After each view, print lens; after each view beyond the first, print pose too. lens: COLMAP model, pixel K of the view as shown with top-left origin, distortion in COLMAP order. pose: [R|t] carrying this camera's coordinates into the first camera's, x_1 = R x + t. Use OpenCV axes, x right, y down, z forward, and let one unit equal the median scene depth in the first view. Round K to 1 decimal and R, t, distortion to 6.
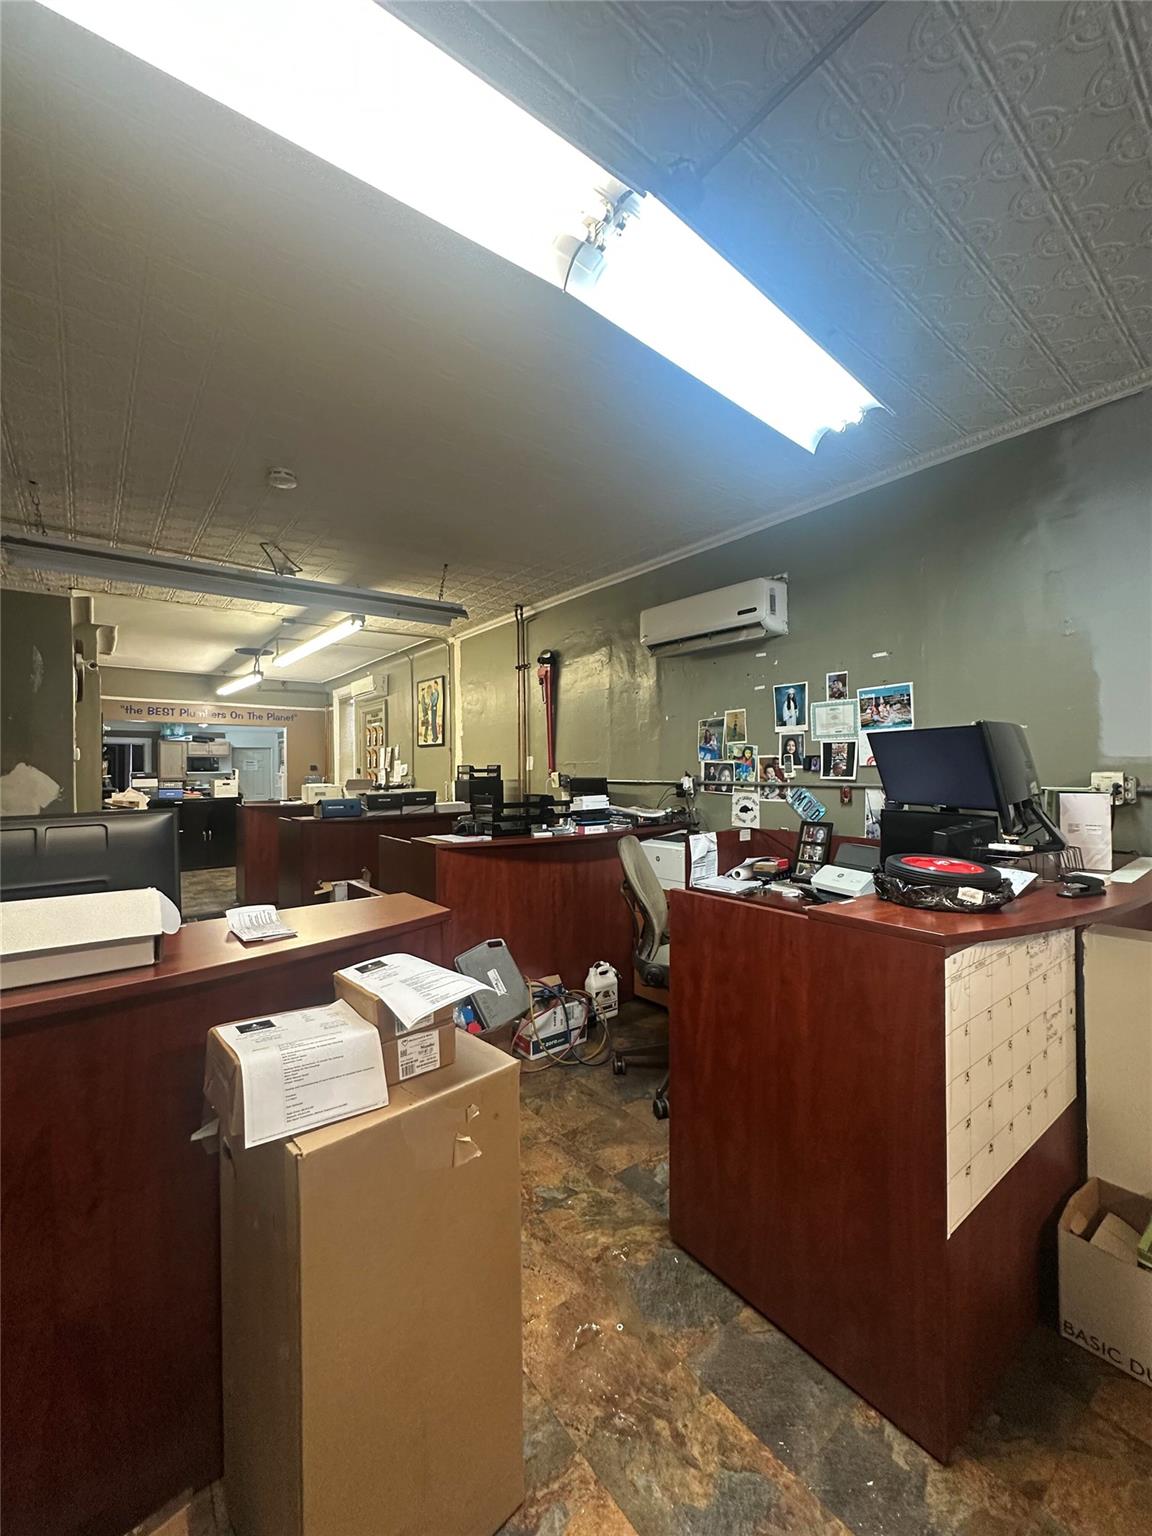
lens RADIAL K [[614.4, 0, 573.6], [0, 614.4, 768.4], [0, 0, 1]] dist [-0.005711, 0.000548]
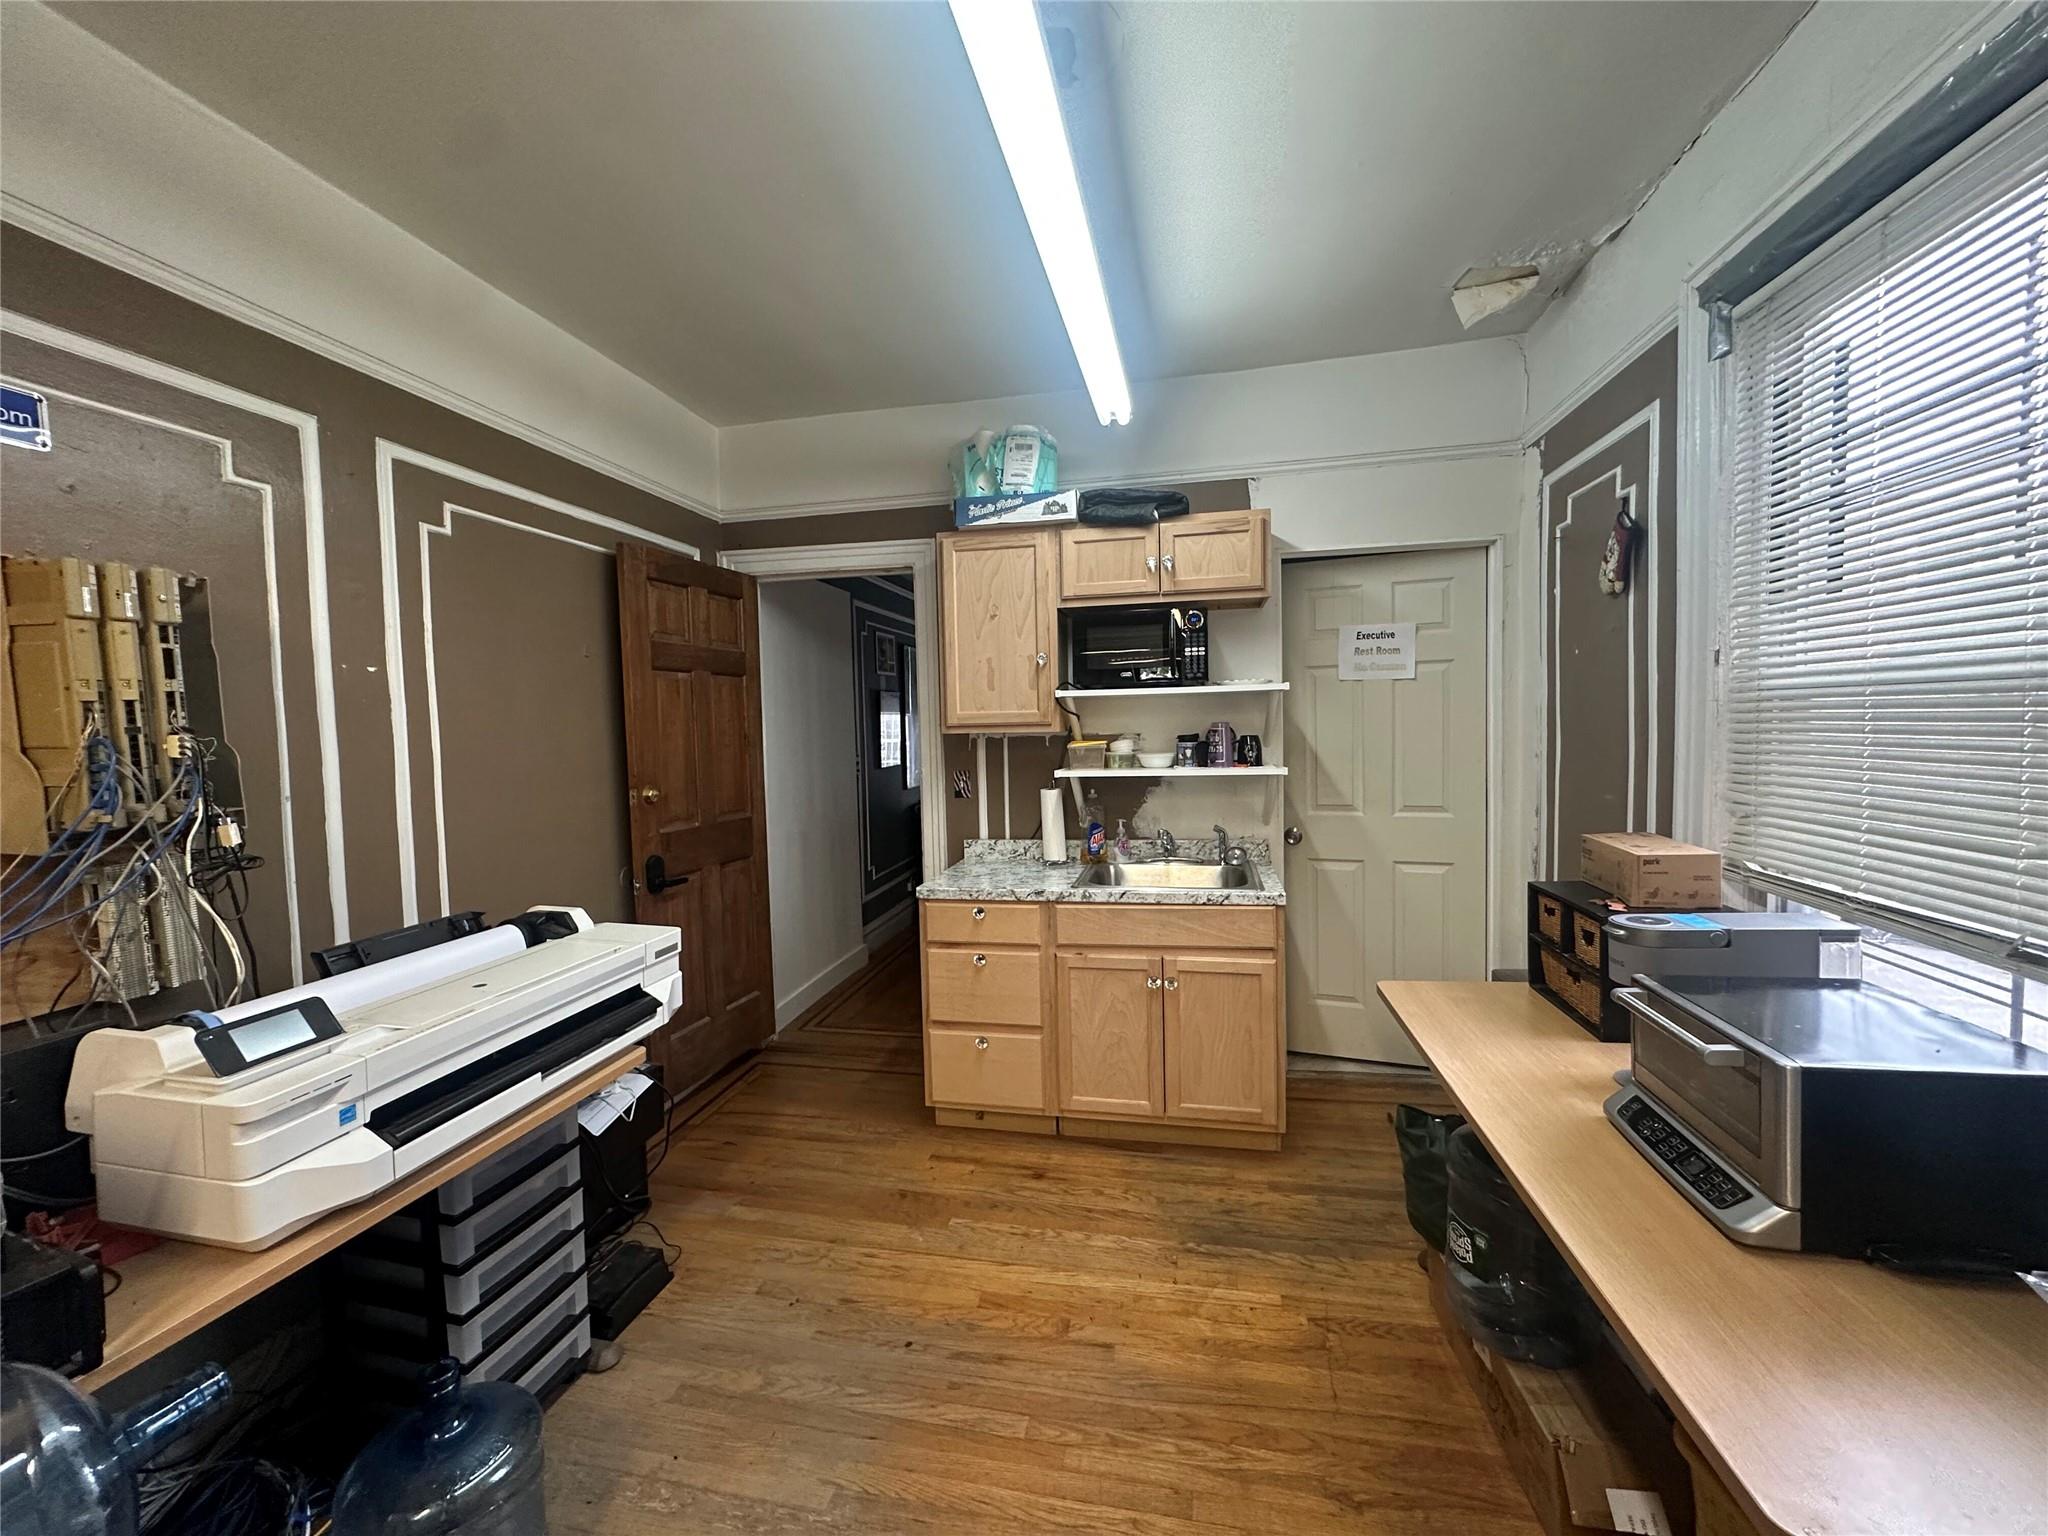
lens RADIAL K [[819.2, 0, 1022.0], [0, 819.2, 765.8], [0, 0, 1]] dist [-0.005711, 0.000548]
pose [[0.647851, 0.038543, -0.760791, -0.598272], [0.015130, 0.997871, 0.063438, 0.018101], [0.761617, -0.052609, 0.645889, 1.114277]]
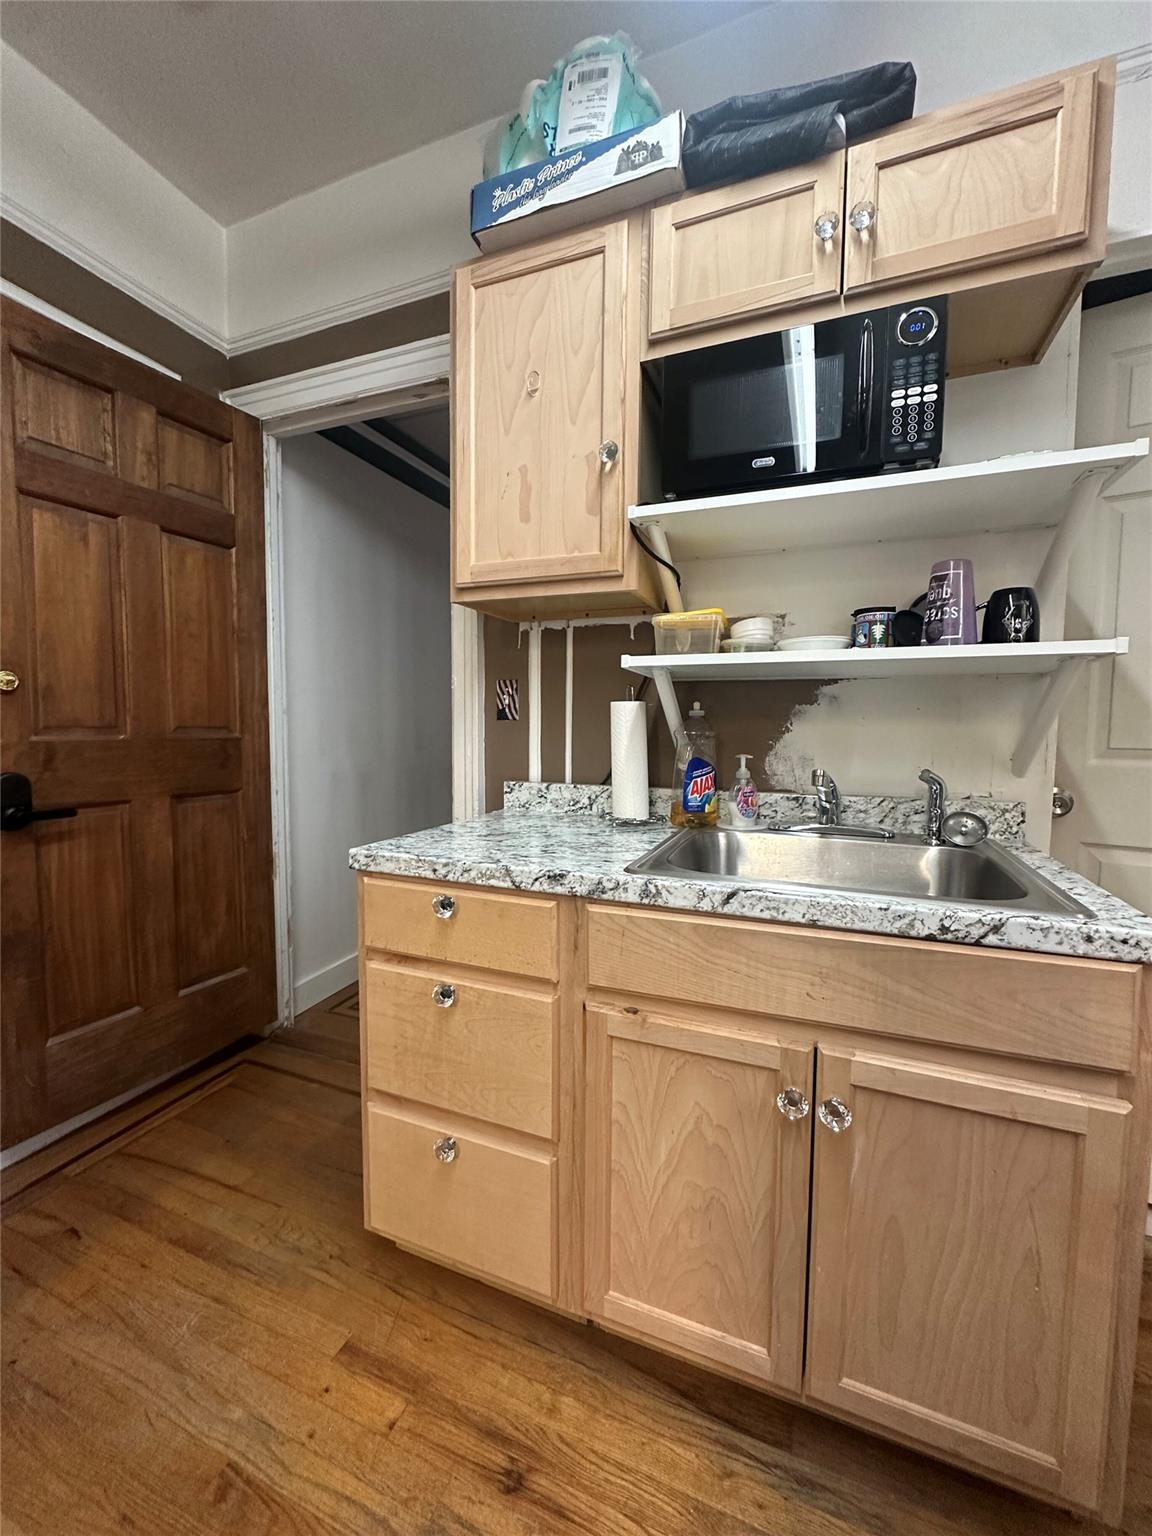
lens RADIAL K [[614.4, 0, 578.7], [0, 614.4, 765.5], [0, 0, 1]] dist [-0.005711, 0.000548]
pose [[0.503012, 0.077799, -0.860770, -0.731109], [-0.015463, 0.996591, 0.081039, 0.056354], [0.864141, -0.027453, 0.502501, 1.265658]]
